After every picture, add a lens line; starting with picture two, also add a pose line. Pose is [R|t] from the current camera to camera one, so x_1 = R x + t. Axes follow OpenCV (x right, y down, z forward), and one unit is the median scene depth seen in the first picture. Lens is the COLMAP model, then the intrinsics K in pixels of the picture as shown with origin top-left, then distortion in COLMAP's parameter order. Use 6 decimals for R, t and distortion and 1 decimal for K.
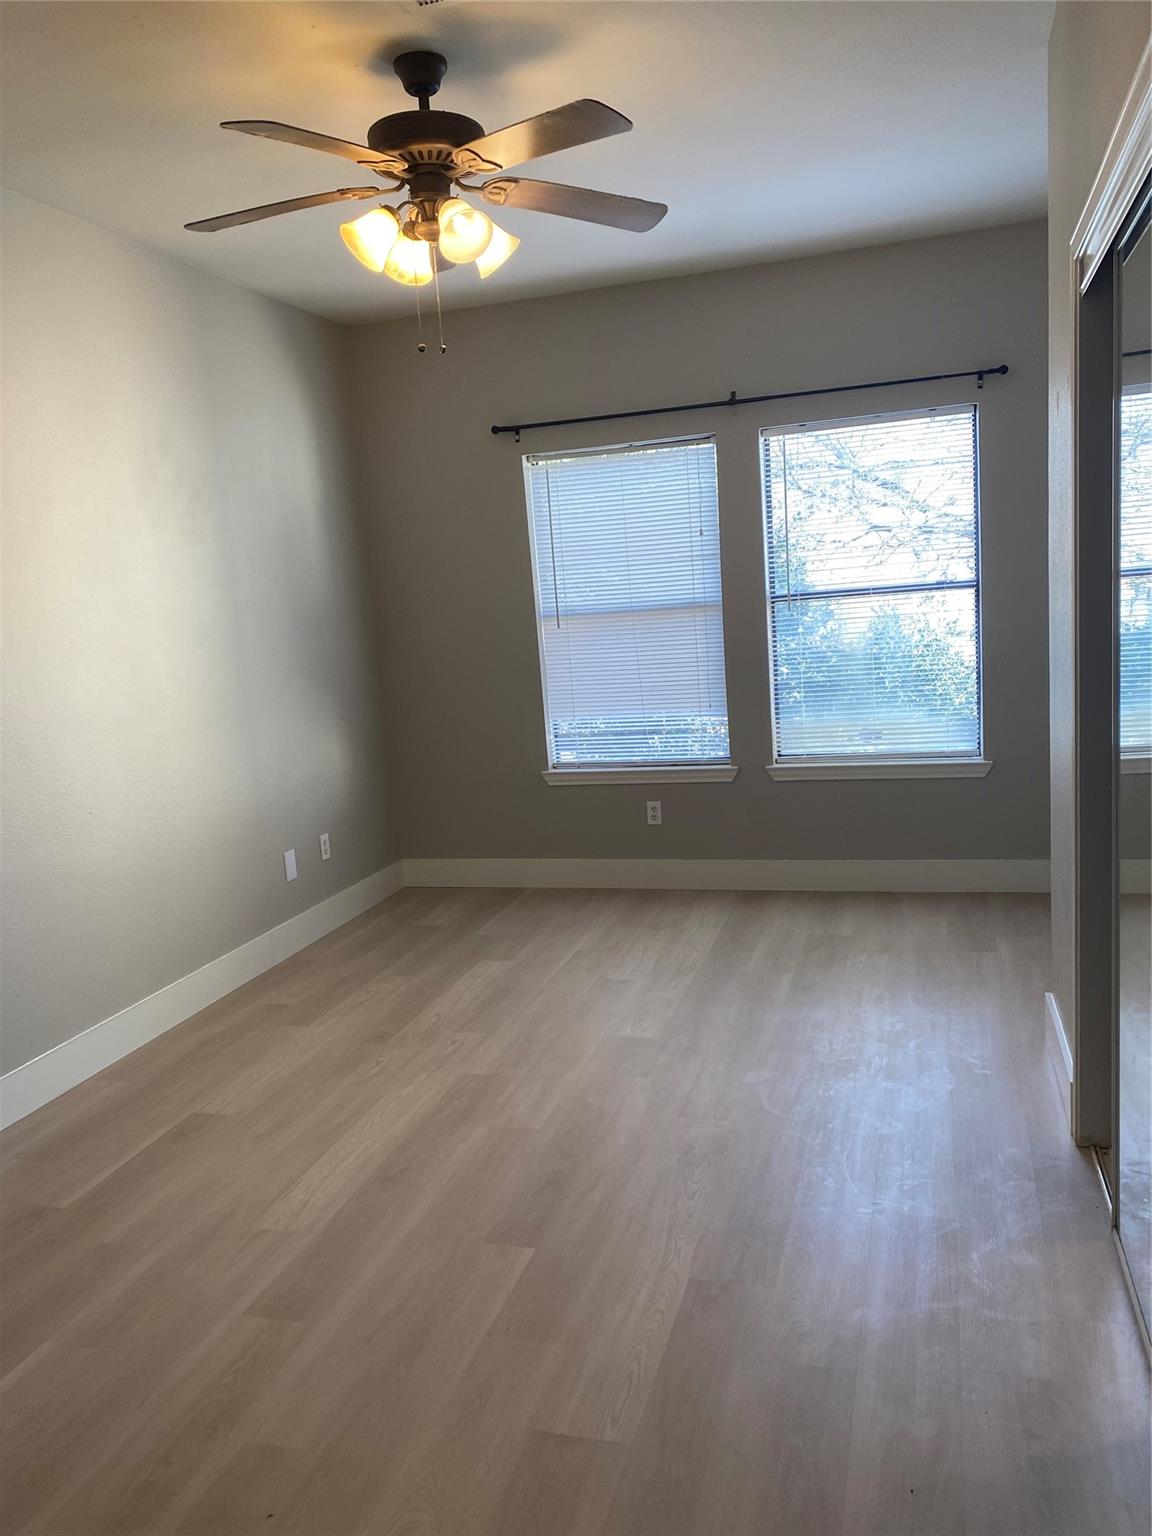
lens RADIAL K [[1173.2, 0, 566.5], [0, 1173.2, 768.2], [0, 0, 1]] dist [0.017732, -0.009117]
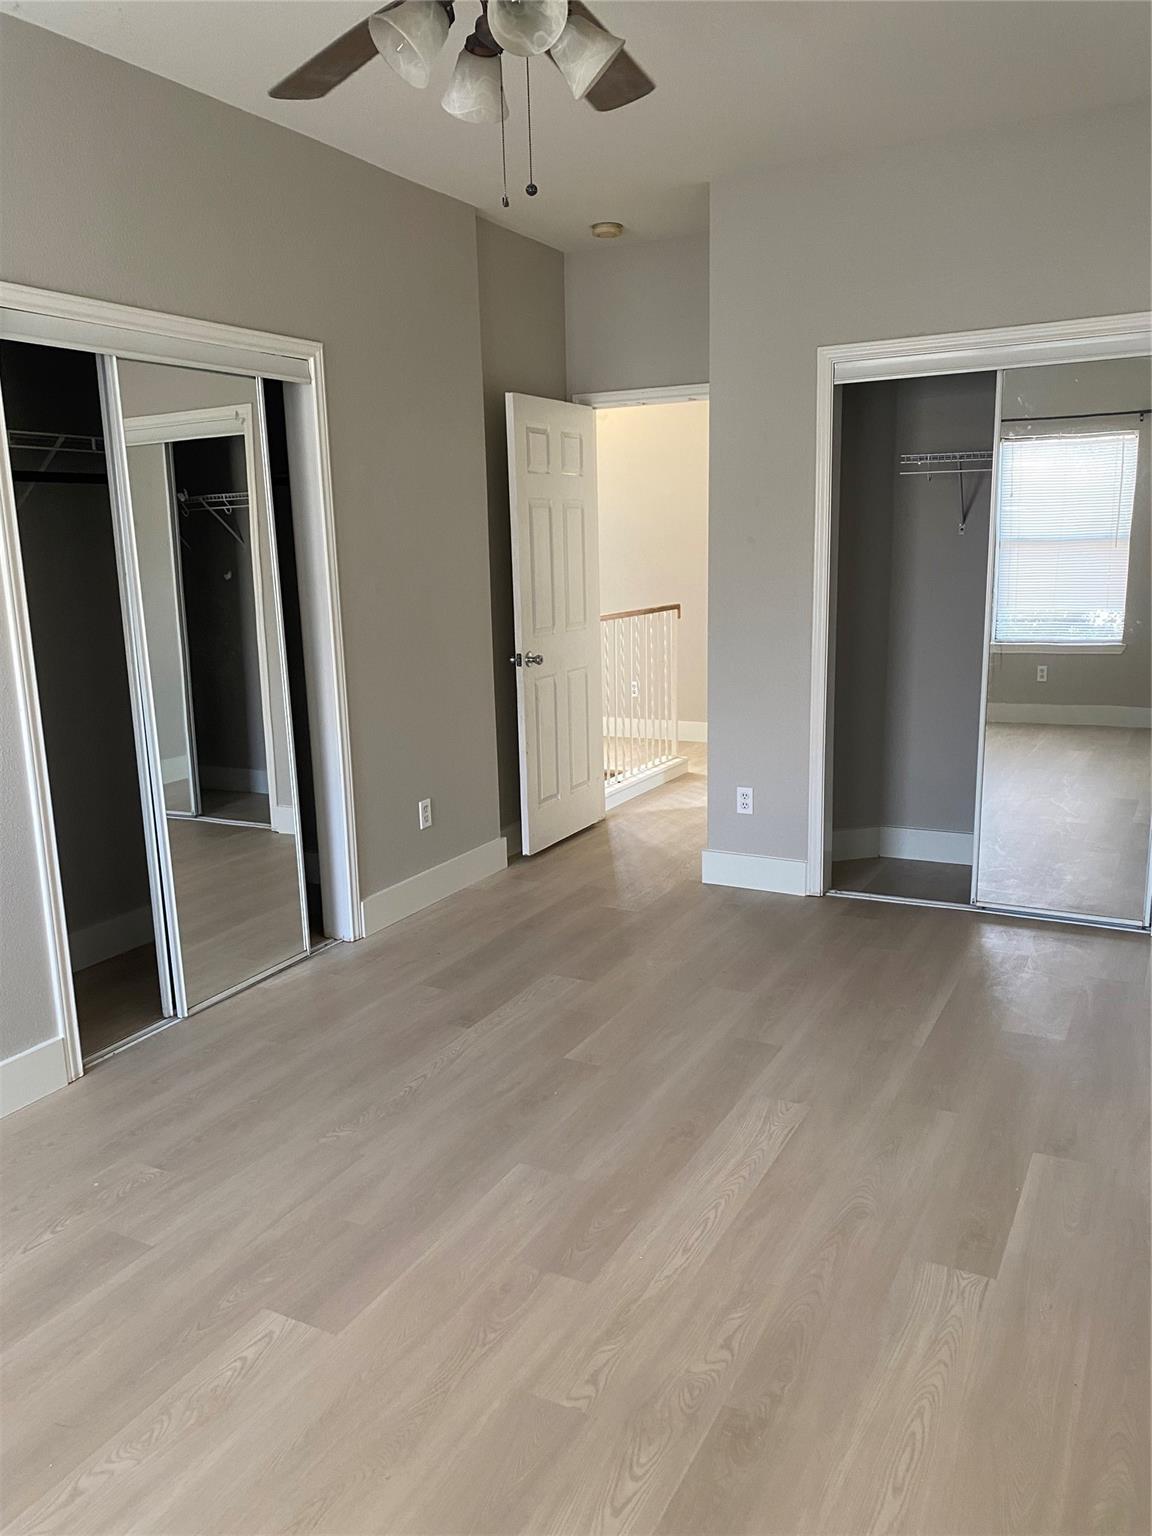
lens RADIAL K [[1173.2, 0, 566.5], [0, 1173.2, 768.2], [0, 0, 1]] dist [0.017732, -0.009117]
pose [[-0.976949, 0.057787, 0.205501, -0.259638], [0.125144, 0.934930, 0.332032, -0.256768], [-0.172942, 0.350095, -0.920611, 1.727596]]
